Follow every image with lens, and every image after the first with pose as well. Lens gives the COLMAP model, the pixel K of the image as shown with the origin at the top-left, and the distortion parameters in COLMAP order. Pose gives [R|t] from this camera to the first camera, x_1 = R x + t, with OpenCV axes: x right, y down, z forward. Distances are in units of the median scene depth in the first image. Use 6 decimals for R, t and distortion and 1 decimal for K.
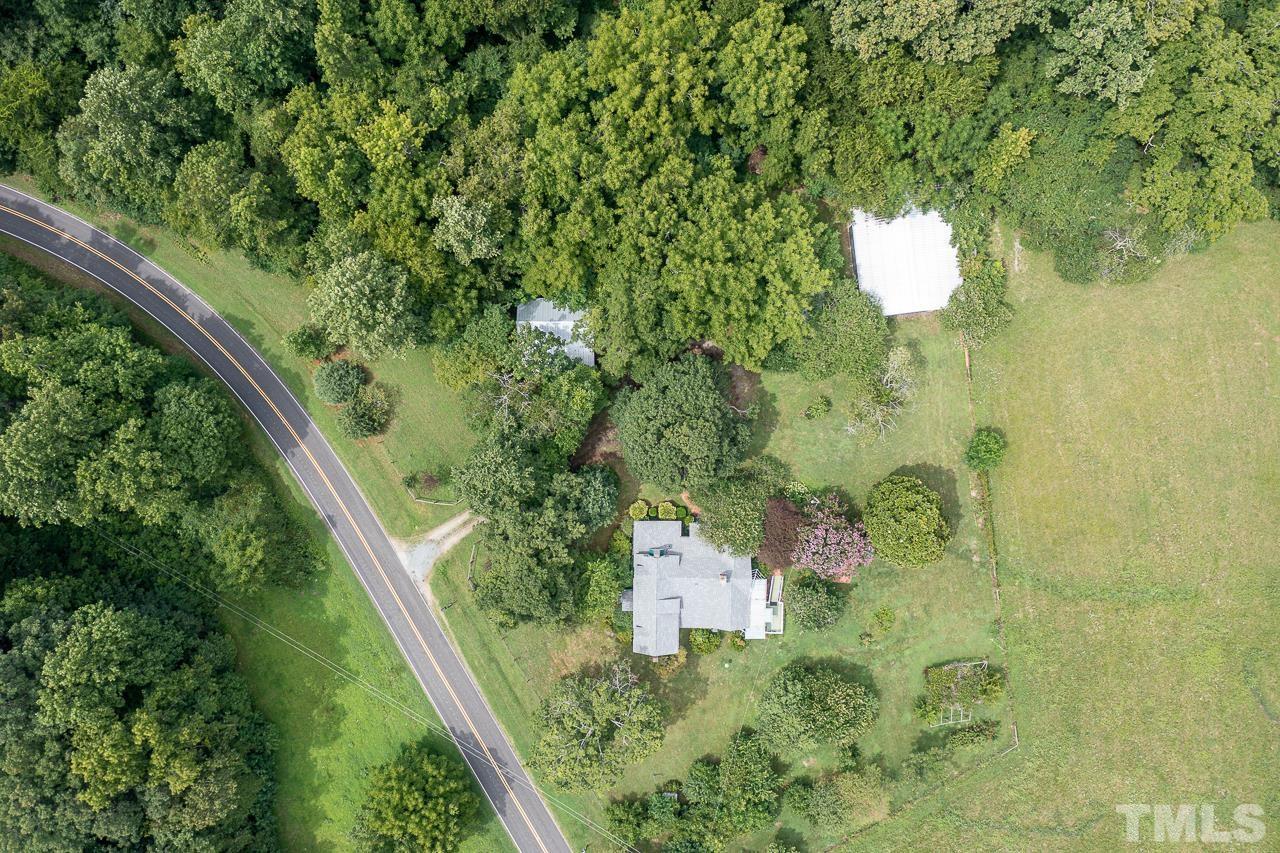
lens RADIAL K [[1019.5, 0, 640.0], [0, 1019.5, 426.5], [0, 0, 1]] dist [0.003803, -0.000104]
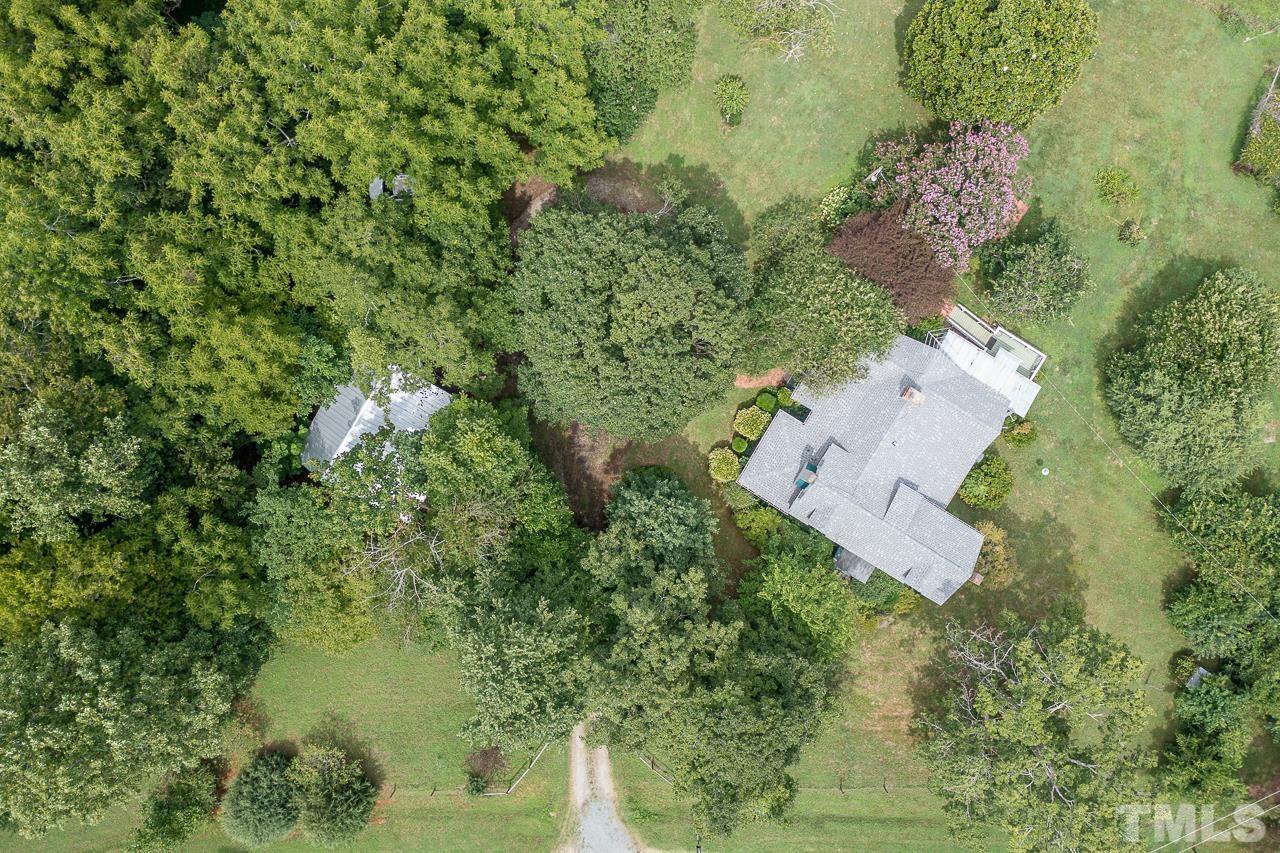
lens RADIAL K [[1019.5, 0, 640.0], [0, 1019.5, 426.5], [0, 0, 1]] dist [0.003803, -0.000104]
pose [[0.510399, -0.859888, -0.009266, -0.001589], [0.859509, 0.510455, -0.026062, 0.048197], [0.027141, 0.005338, 0.999617, 0.455305]]
